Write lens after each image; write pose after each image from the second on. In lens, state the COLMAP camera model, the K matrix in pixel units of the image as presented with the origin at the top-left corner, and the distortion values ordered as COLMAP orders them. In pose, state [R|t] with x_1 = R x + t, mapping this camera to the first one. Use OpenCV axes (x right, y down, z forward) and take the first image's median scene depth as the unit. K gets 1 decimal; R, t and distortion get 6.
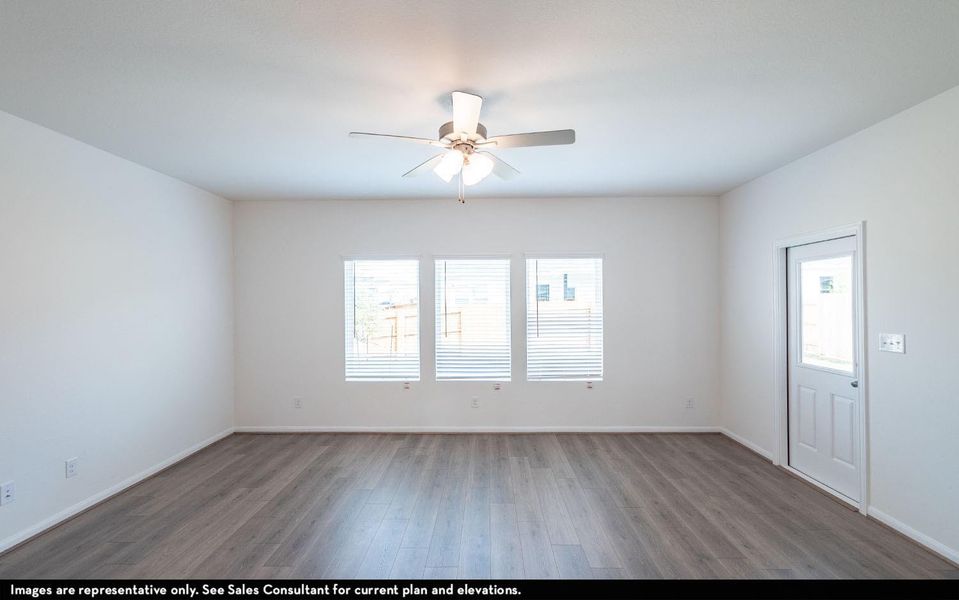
lens RADIAL K [[407.5, 0, 479.5], [0, 407.5, 300.0], [0, 0, 1]] dist [-0.004541, 0.000123]
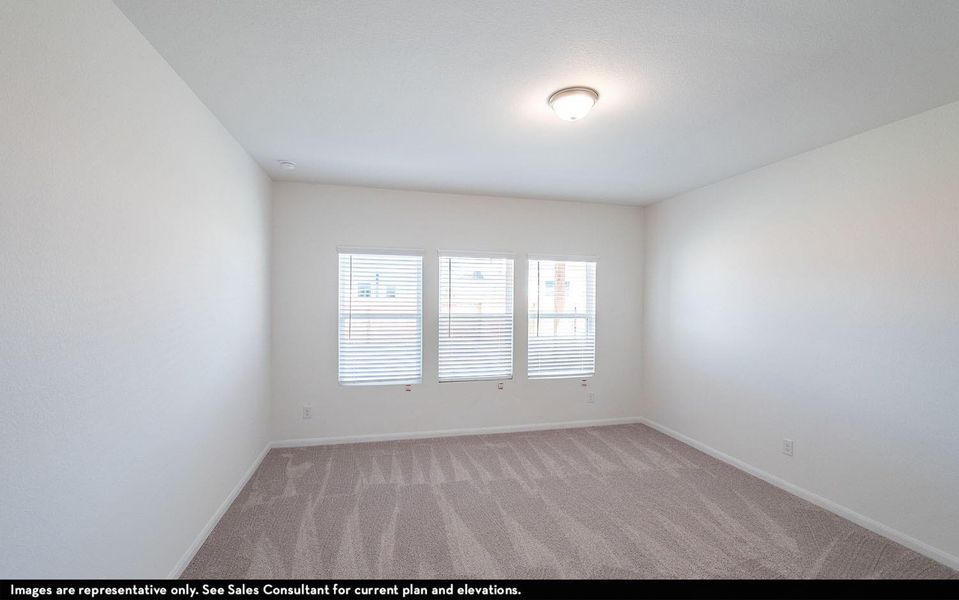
lens RADIAL K [[424.5, 0, 479.5], [0, 424.5, 300.0], [0, 0, 1]] dist [-0.001637, -0.000023]
pose [[0.964104, 0.016589, 0.265006, -0.279598], [-0.017312, 0.999850, 0.000394, 0.001511], [-0.264960, -0.004967, 0.964247, 0.013351]]
